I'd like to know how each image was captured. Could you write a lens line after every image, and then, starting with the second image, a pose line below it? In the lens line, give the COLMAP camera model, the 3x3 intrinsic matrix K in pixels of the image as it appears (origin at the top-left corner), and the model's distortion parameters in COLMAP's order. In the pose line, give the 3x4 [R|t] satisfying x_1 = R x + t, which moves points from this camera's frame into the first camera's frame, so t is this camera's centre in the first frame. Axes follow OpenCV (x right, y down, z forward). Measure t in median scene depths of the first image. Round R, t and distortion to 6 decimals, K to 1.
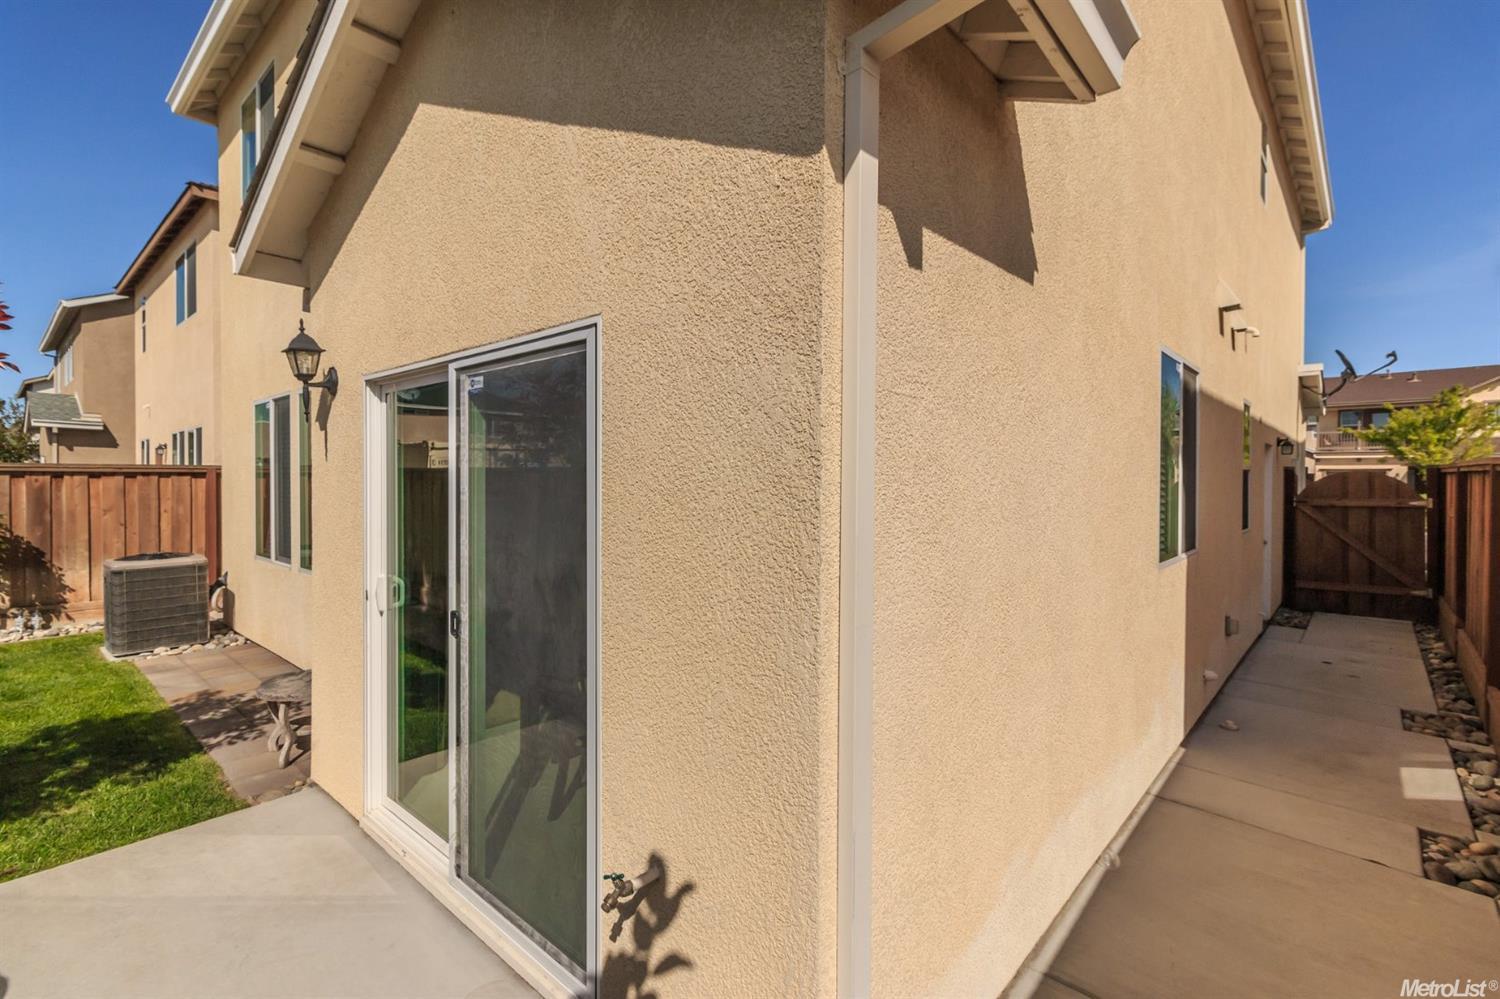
lens RADIAL K [[705.9, 0, 751.5], [0, 705.9, 493.7], [0, 0, 1]] dist [0.005111, -0.000966]
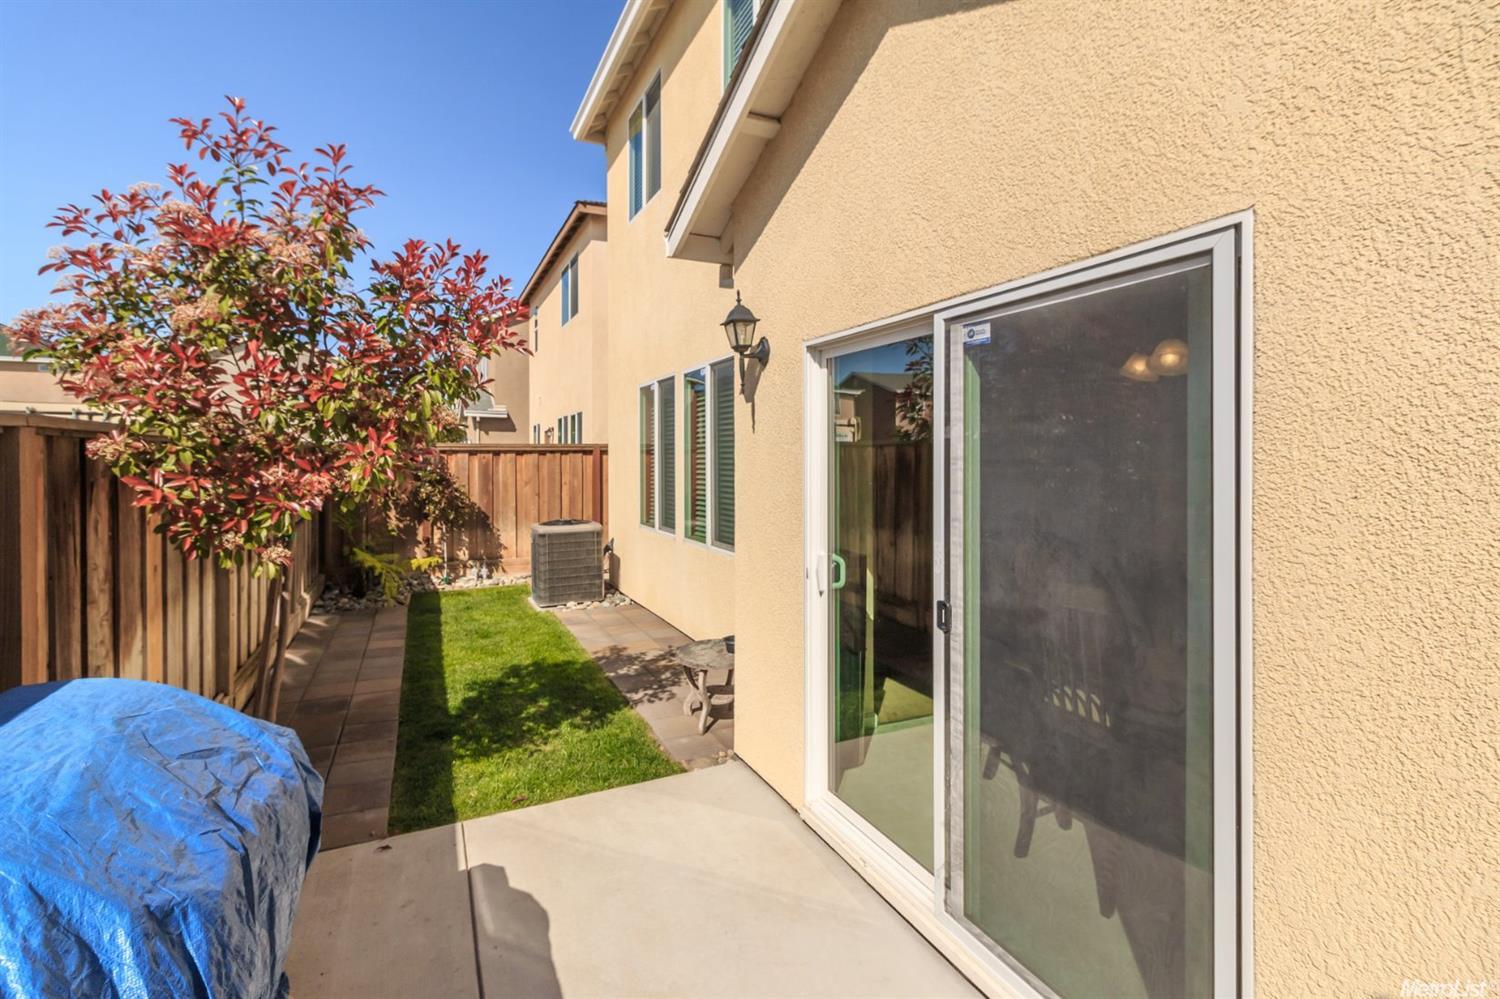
lens RADIAL K [[705.9, 0, 705.4], [0, 705.9, 464.5], [0, 0, 1]] dist [0.005111, -0.000966]
pose [[0.908556, -0.003093, -0.417752, -0.241549], [-0.000459, 0.999965, -0.008402, 0.005567], [0.417763, 0.007825, 0.908522, 0.073797]]
